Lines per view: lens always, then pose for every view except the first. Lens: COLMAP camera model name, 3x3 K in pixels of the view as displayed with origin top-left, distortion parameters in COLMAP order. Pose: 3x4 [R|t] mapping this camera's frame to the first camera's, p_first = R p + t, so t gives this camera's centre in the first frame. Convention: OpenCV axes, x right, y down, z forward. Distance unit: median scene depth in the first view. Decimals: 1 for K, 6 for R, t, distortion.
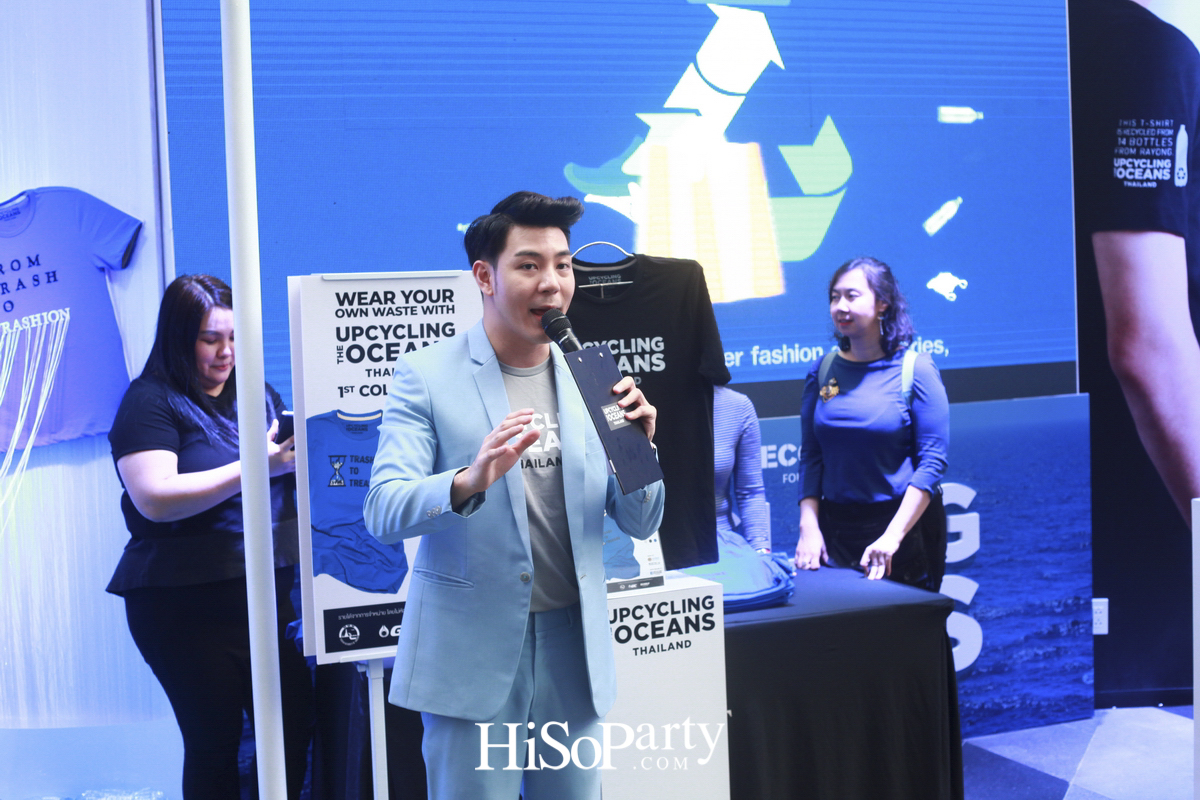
lens RADIAL K [[1755.8, 0, 604.3], [0, 1755.8, 393.9], [0, 0, 1]] dist [-0.101743, 0.000000]
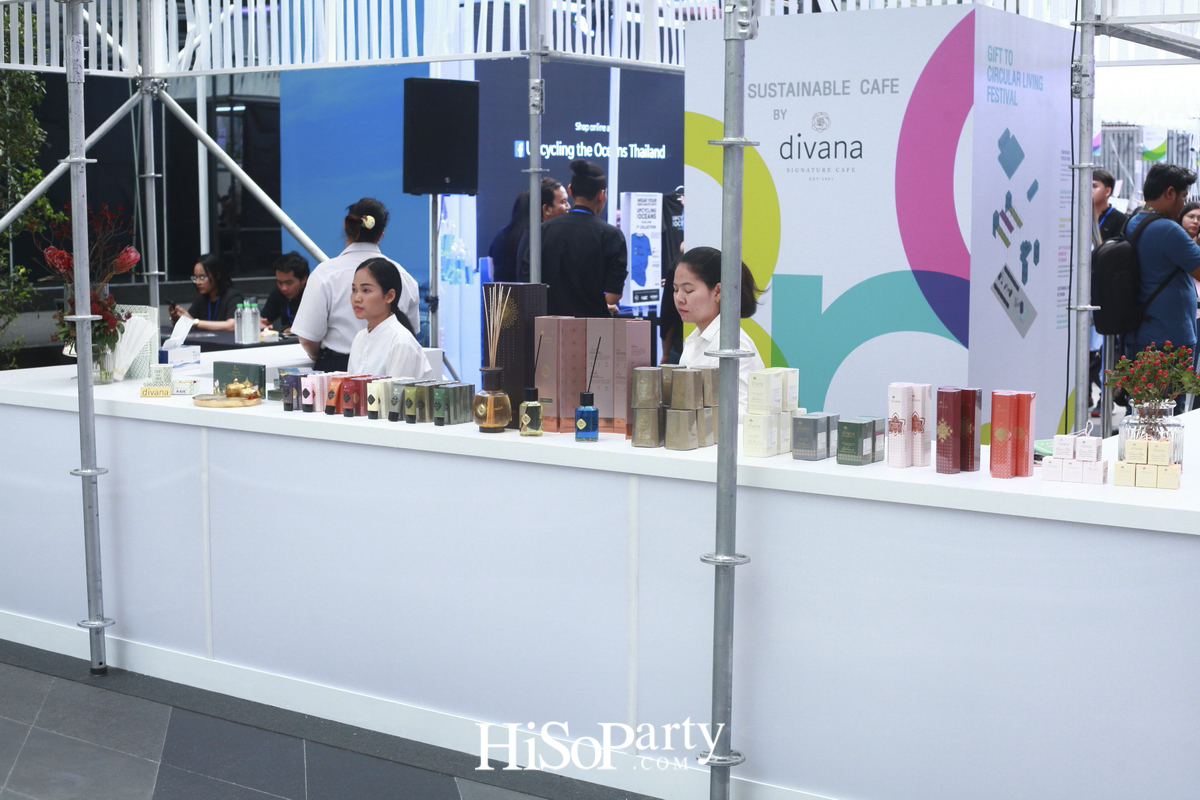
lens RADIAL K [[1755.8, 0, 599.8], [0, 1755.8, 399.3], [0, 0, 1]] dist [-0.101743, 0.000000]
pose [[0.843181, -0.023038, 0.537136, -1.976359], [0.002175, 0.999219, 0.039444, 0.191604], [-0.537626, -0.032090, 0.842573, -1.794594]]
